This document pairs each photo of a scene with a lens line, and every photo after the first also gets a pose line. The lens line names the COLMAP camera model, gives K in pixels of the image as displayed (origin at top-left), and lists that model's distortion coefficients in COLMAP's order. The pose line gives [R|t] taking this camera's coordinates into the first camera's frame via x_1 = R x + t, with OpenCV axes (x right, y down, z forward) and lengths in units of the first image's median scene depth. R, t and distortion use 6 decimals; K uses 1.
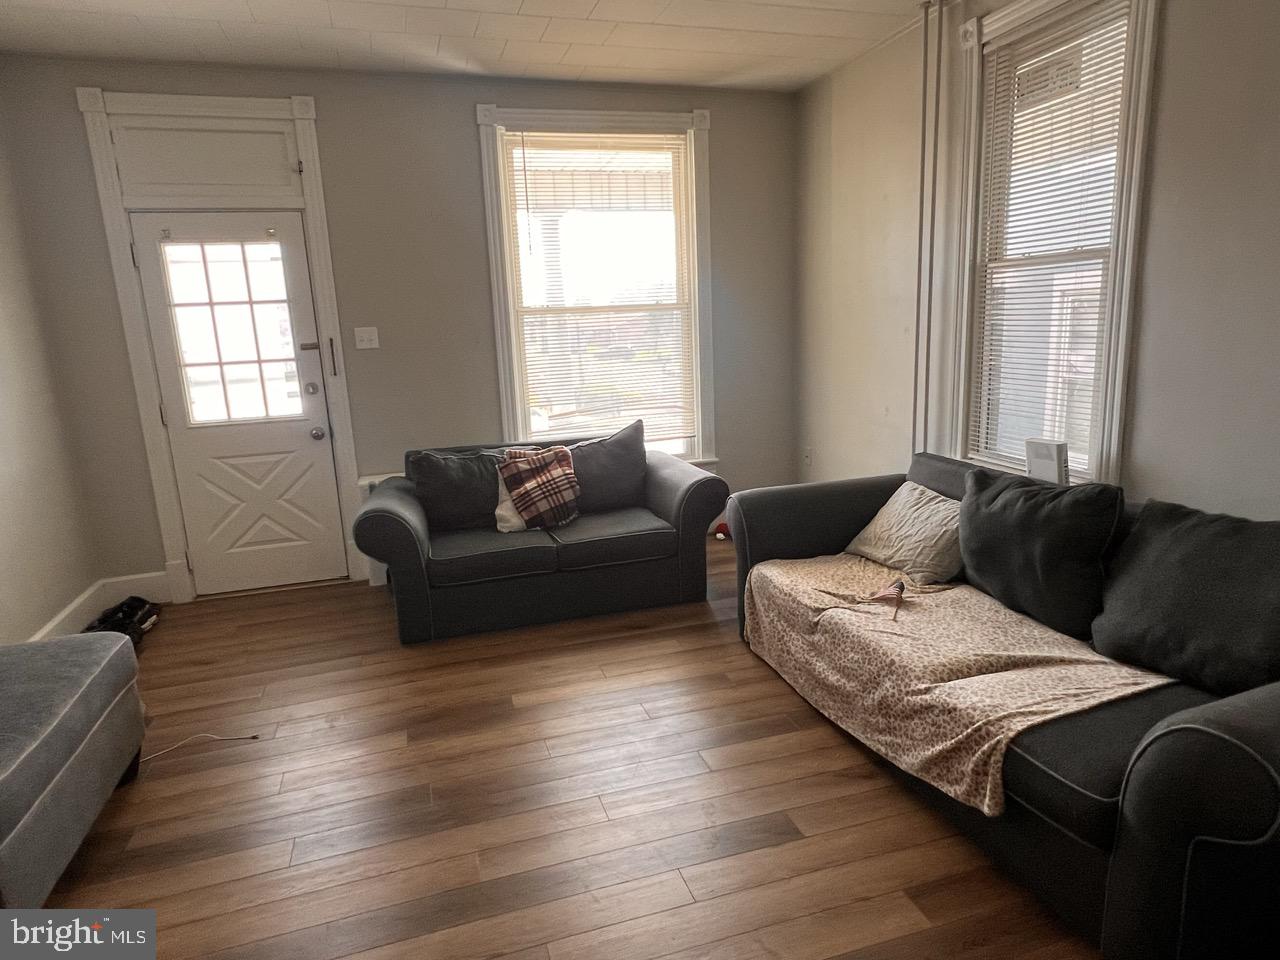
lens RADIAL K [[776.4, 0, 644.4], [0, 776.4, 479.7], [0, 0, 1]] dist [0.004683, -0.004866]
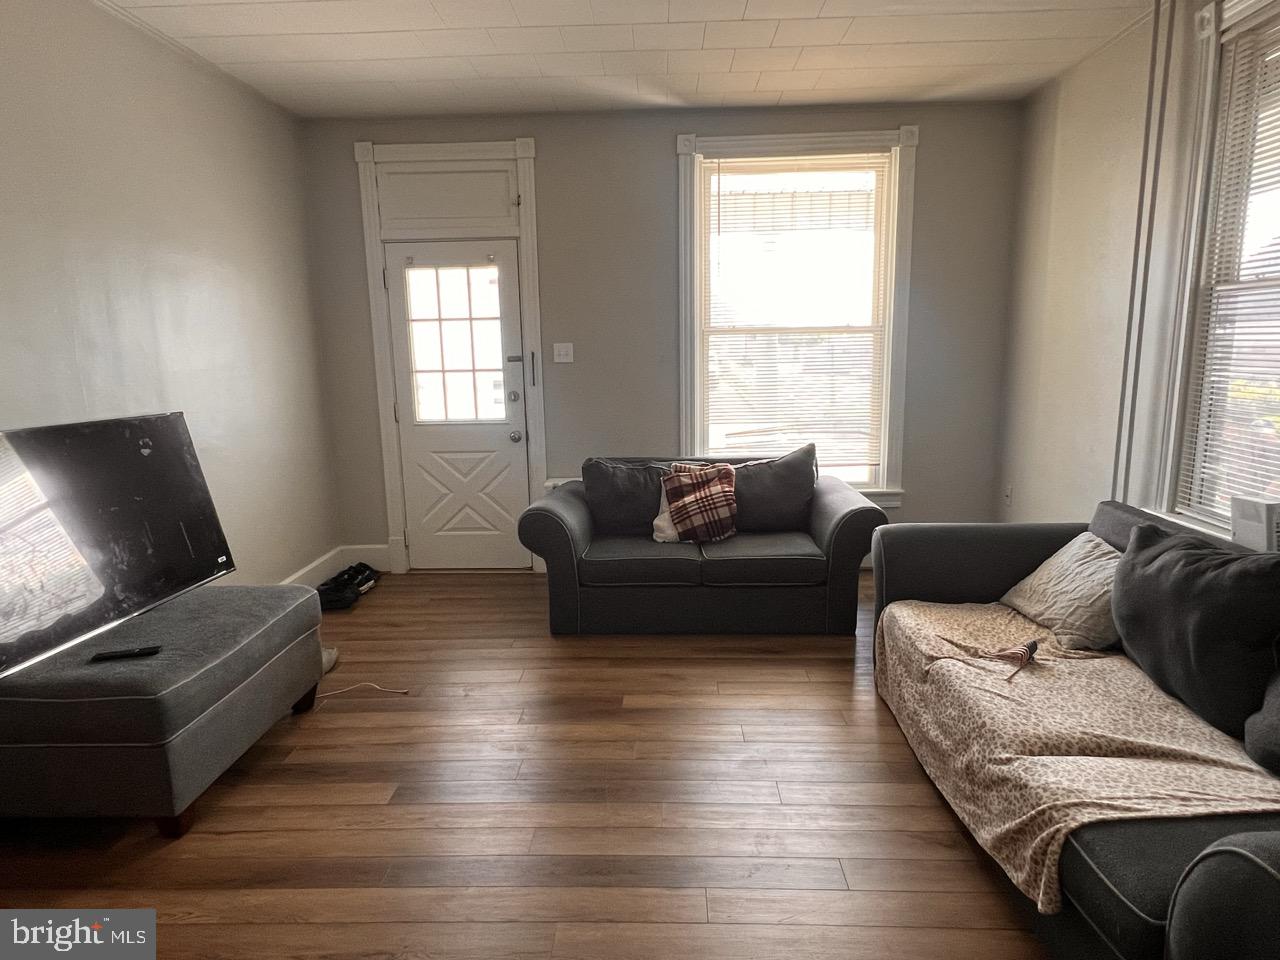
lens RADIAL K [[776.4, 0, 647.8], [0, 776.4, 482.8], [0, 0, 1]] dist [0.004683, -0.004866]
pose [[0.944343, 0.081470, -0.318716, 0.135983], [-0.087957, 0.996106, -0.005989, -0.003833], [0.316987, 0.033689, 0.947832, 0.004604]]
